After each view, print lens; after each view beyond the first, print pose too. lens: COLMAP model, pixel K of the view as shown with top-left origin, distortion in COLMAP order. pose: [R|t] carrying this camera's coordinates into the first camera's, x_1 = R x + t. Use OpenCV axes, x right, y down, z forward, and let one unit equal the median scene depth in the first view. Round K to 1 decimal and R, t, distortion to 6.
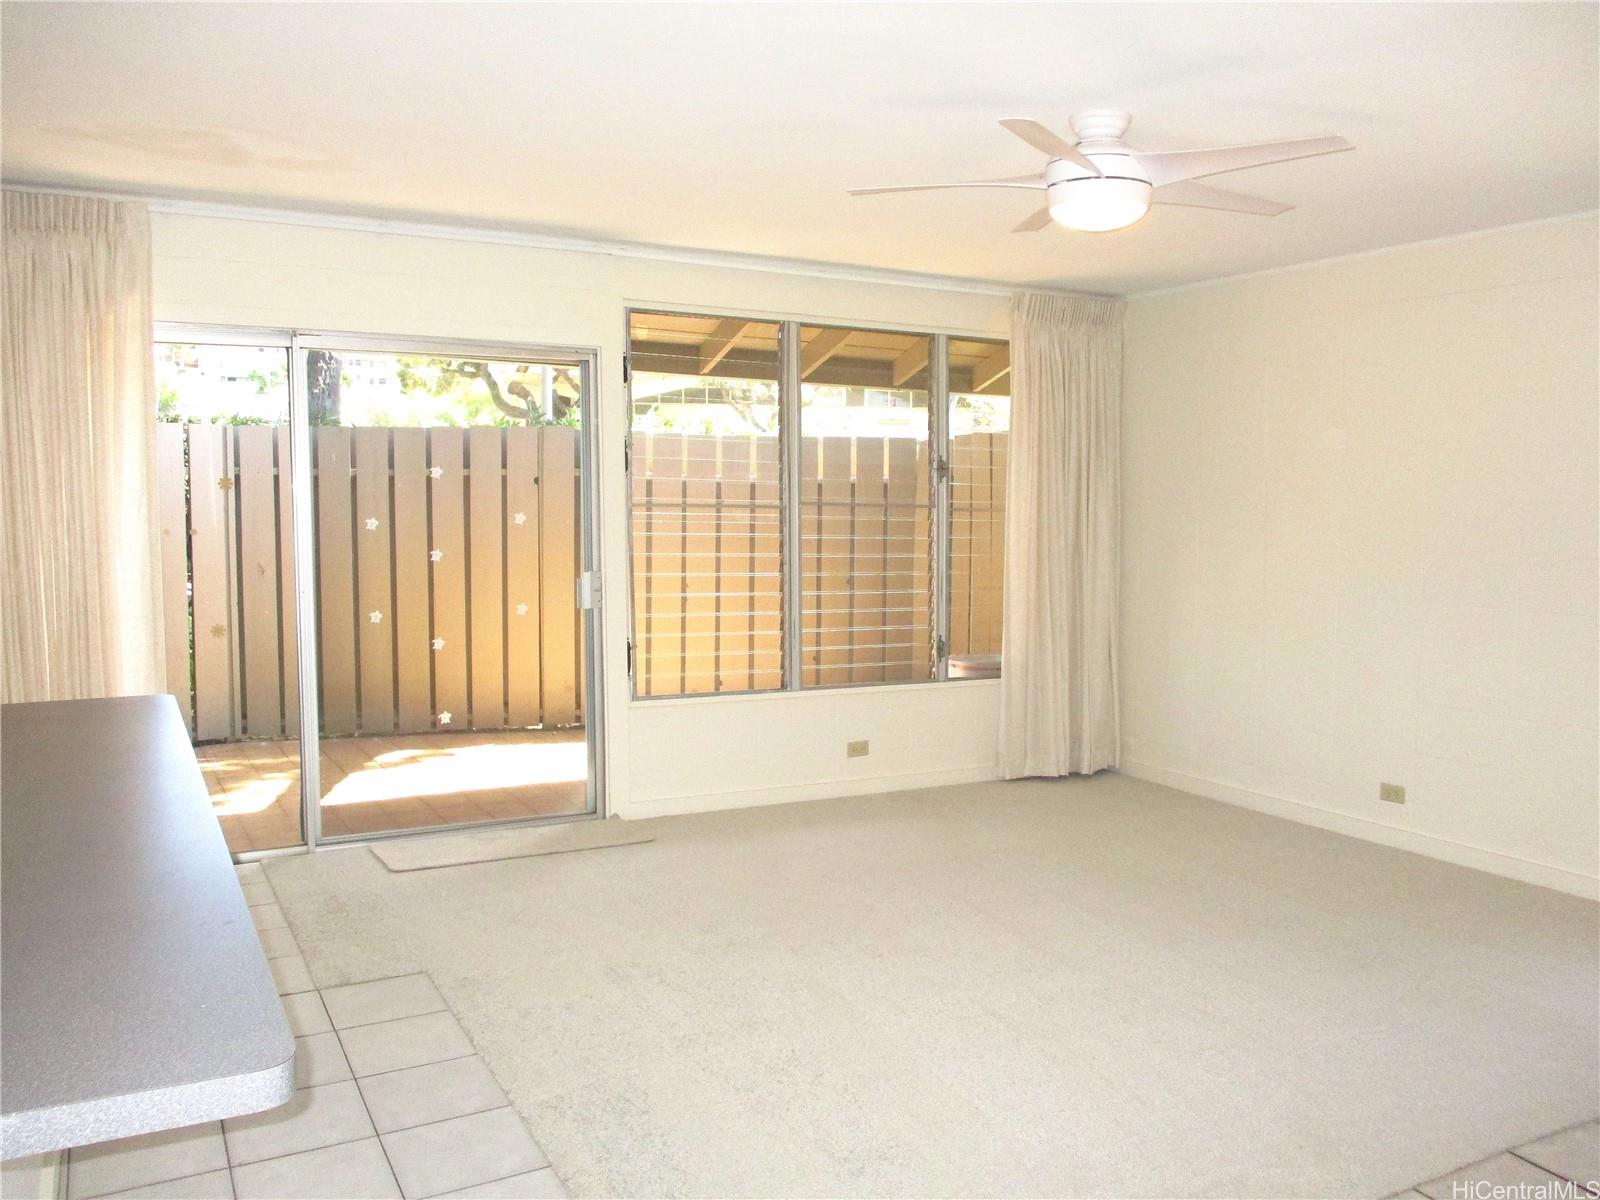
lens RADIAL K [[1333.7, 0, 819.4], [0, 1333.7, 593.8], [0, 0, 1]] dist [-0.026826, 0.002990]
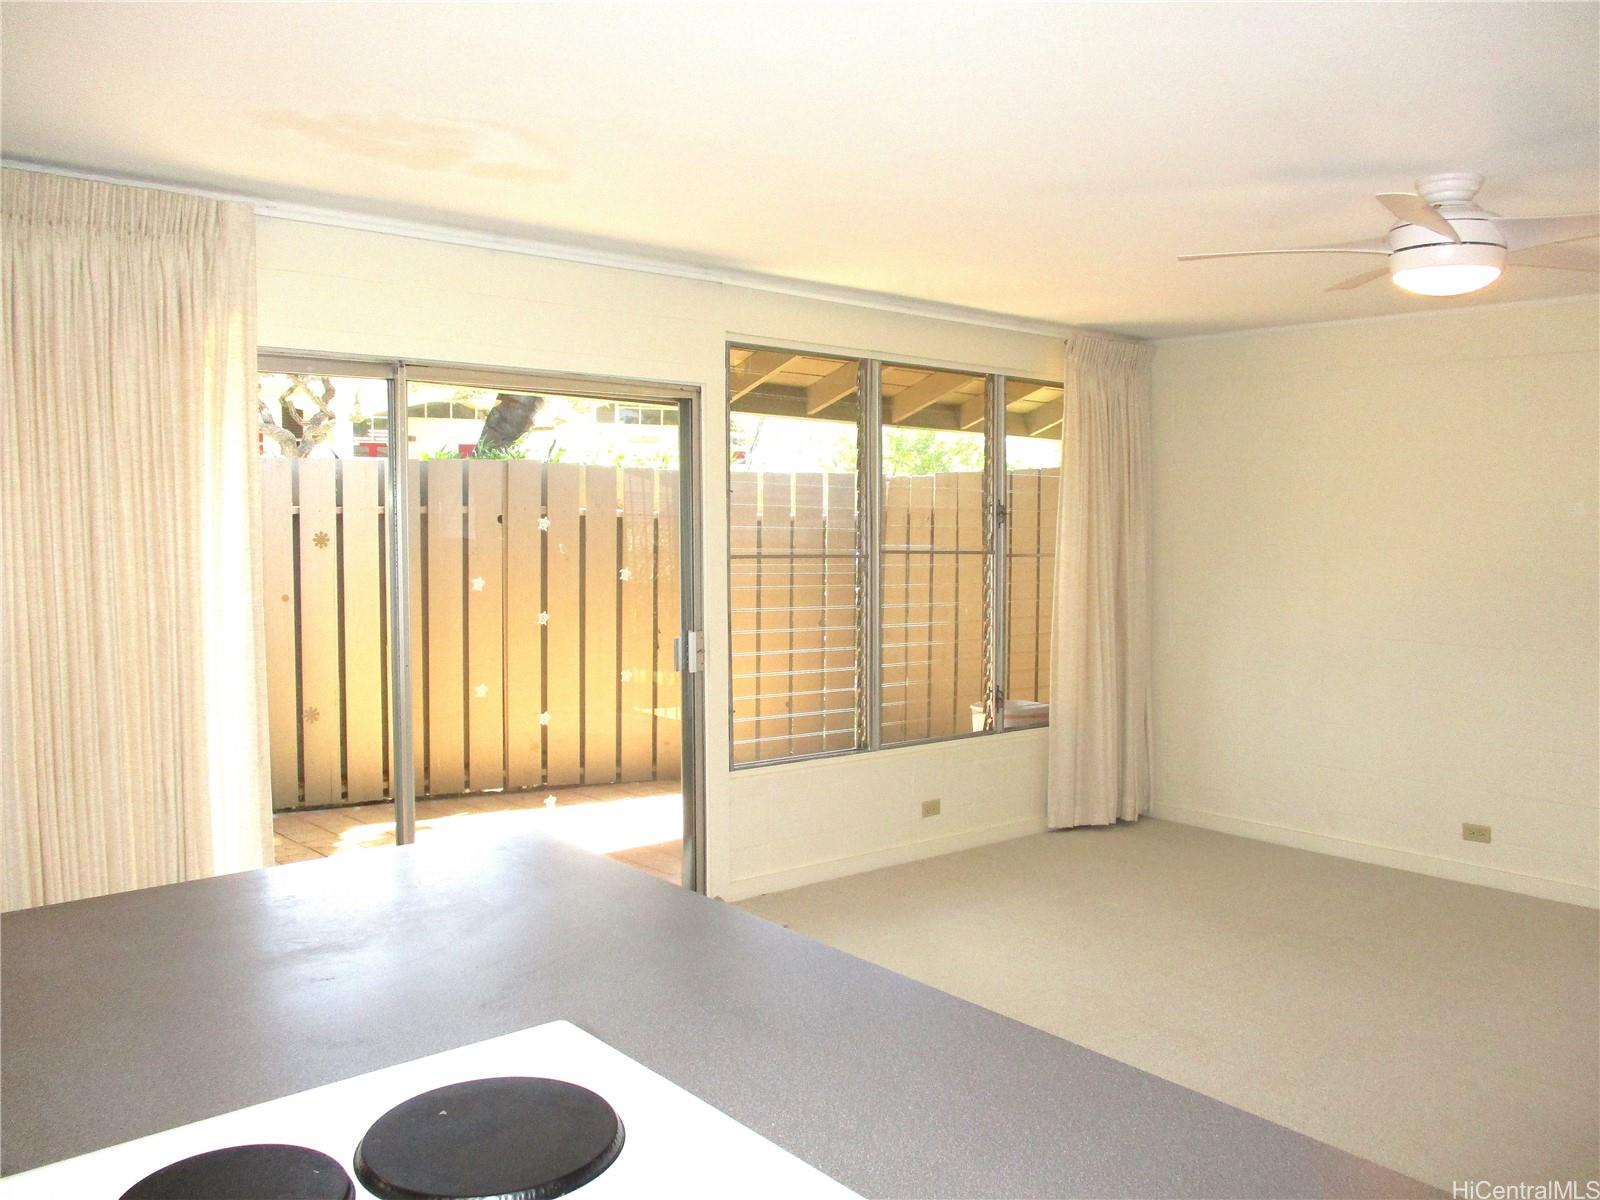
lens RADIAL K [[1333.7, 0, 819.4], [0, 1333.7, 593.8], [0, 0, 1]] dist [-0.026826, 0.002990]
pose [[0.976525, -0.010769, 0.215135, -0.241489], [0.013126, 0.999868, -0.009533, -0.027439], [-0.215004, 0.012133, 0.976538, 0.081184]]
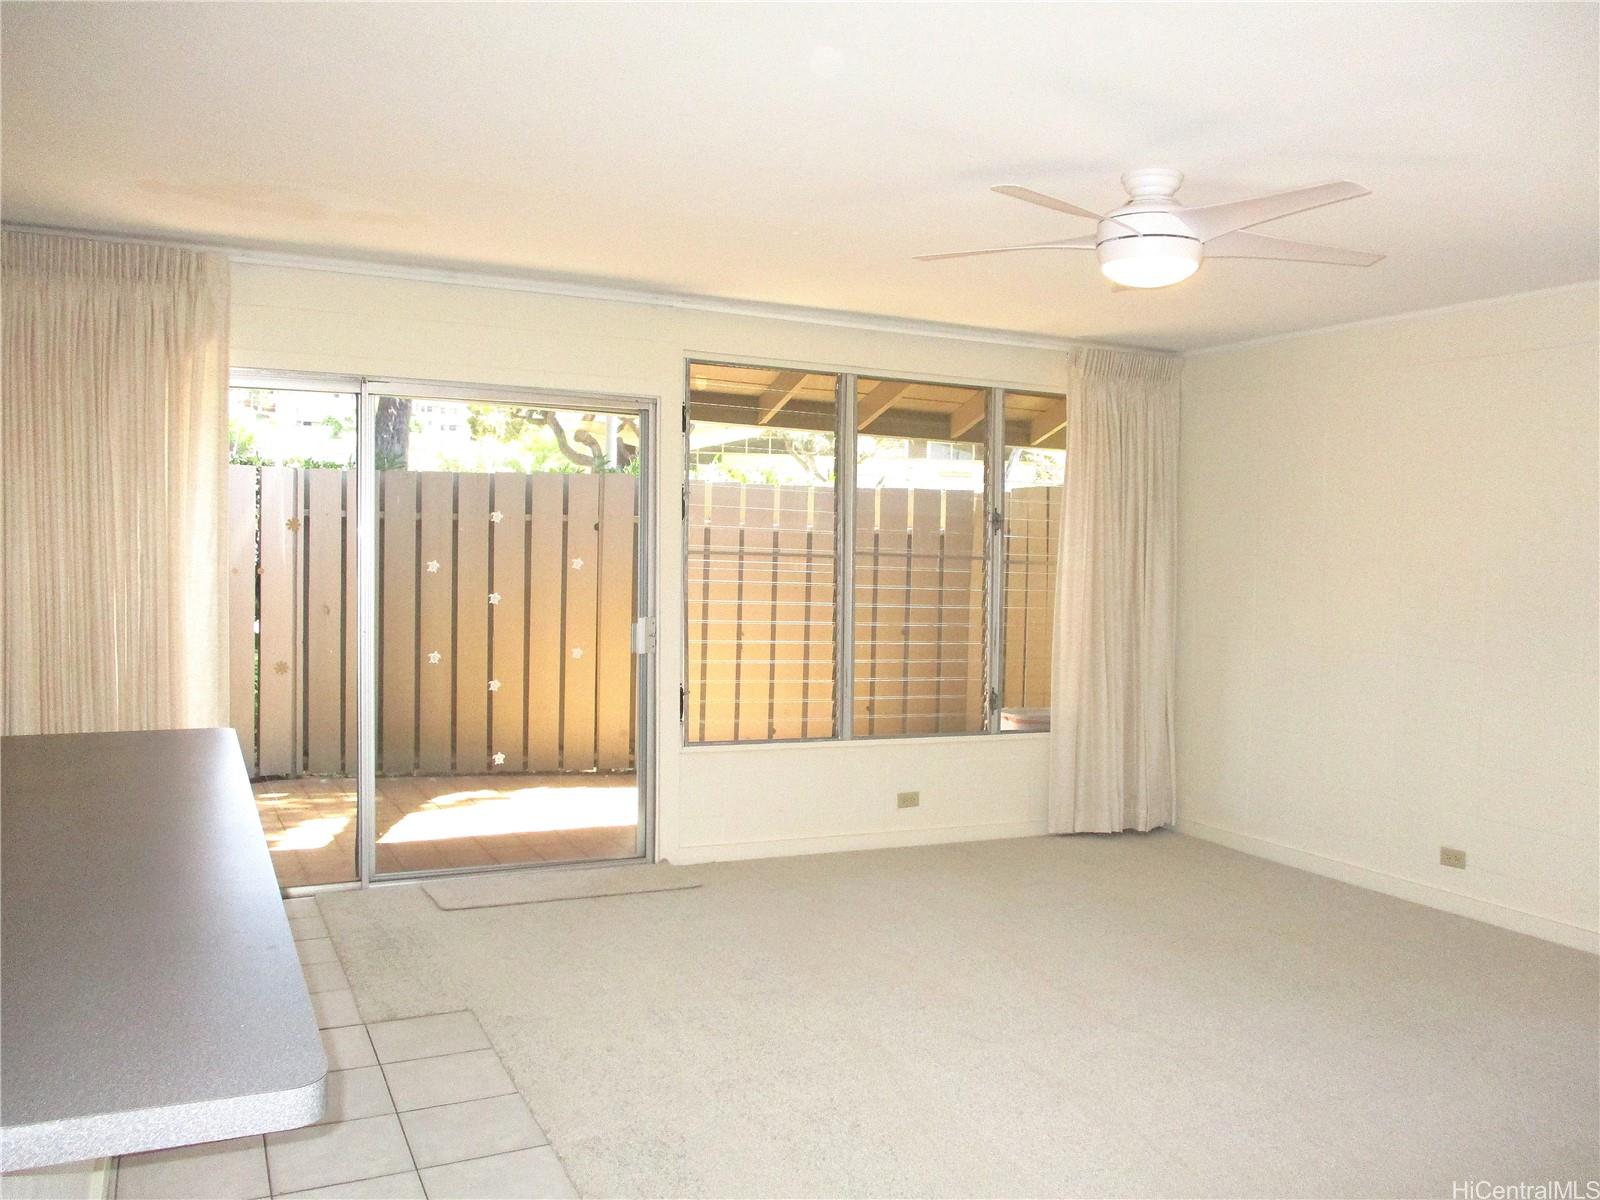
lens RADIAL K [[1333.7, 0, 819.4], [0, 1333.7, 593.8], [0, 0, 1]] dist [-0.026826, 0.002990]
pose [[0.998819, 0.017418, -0.045363, 0.005006], [-0.019124, 0.999115, -0.037453, 0.000942], [0.044671, 0.038276, 0.998268, -0.004888]]
